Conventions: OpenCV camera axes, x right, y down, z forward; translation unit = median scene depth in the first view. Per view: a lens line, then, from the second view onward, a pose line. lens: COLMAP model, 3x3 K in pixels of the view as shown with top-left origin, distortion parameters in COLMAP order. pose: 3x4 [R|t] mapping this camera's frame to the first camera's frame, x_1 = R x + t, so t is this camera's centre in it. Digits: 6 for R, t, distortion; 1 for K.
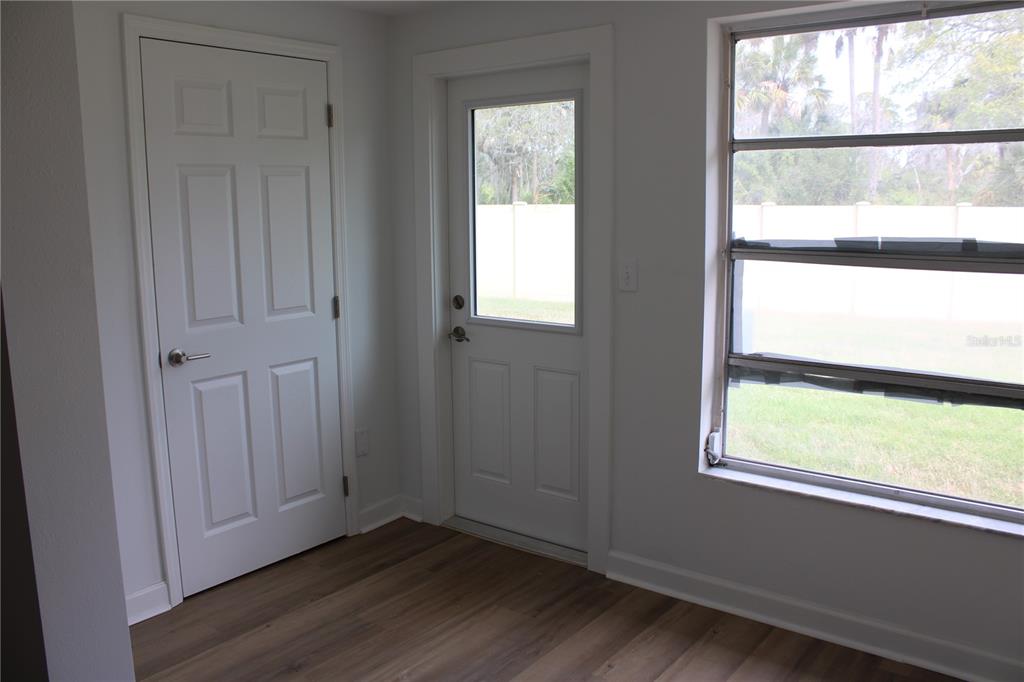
lens RADIAL K [[843.3, 0, 512.0], [0, 843.3, 341.0], [0, 0, 1]] dist [-0.158991, 0.130164]
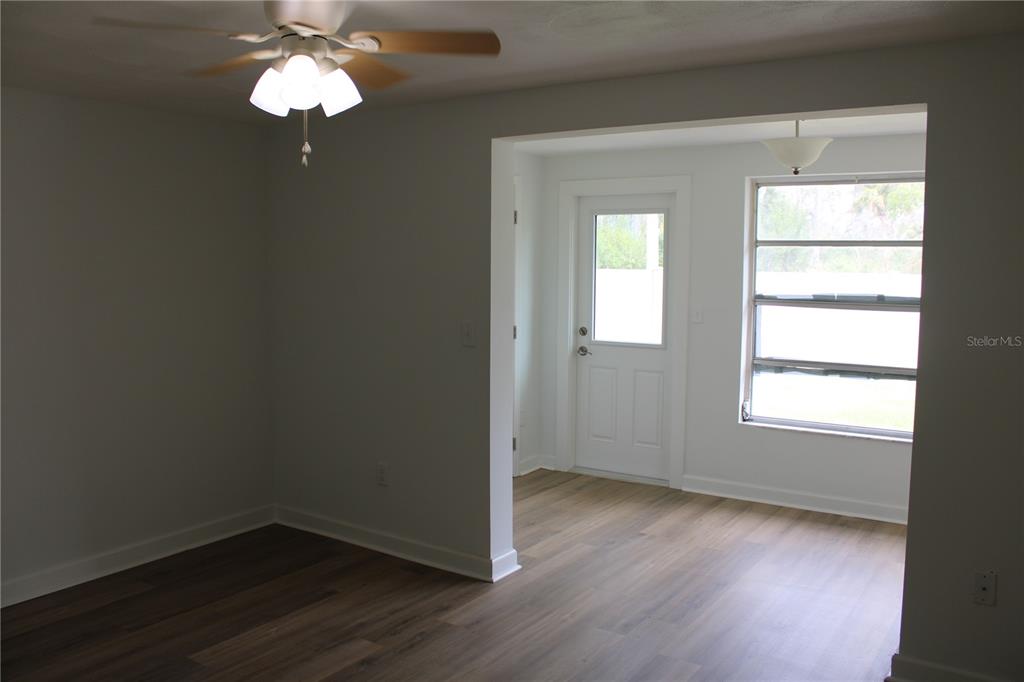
lens RADIAL K [[843.3, 0, 512.0], [0, 843.3, 341.0], [0, 0, 1]] dist [-0.158991, 0.130164]
pose [[0.998028, 0.011679, 0.061673, -0.371179], [-0.007209, 0.997363, -0.072212, 0.113057], [-0.062353, 0.071625, 0.995481, -0.757183]]
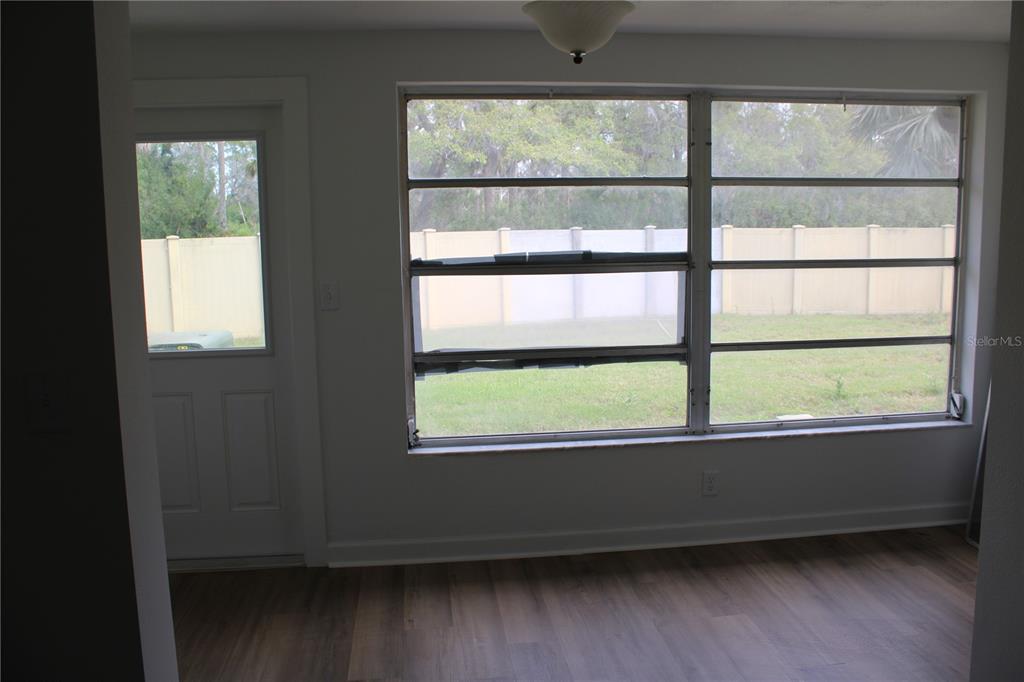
lens RADIAL K [[843.3, 0, 512.0], [0, 843.3, 341.0], [0, 0, 1]] dist [-0.158991, 0.130164]
pose [[0.717794, -0.096328, 0.689560, -0.482491], [0.123170, 0.992331, 0.010411, 0.001856], [-0.685275, 0.077460, 0.724154, 0.008215]]
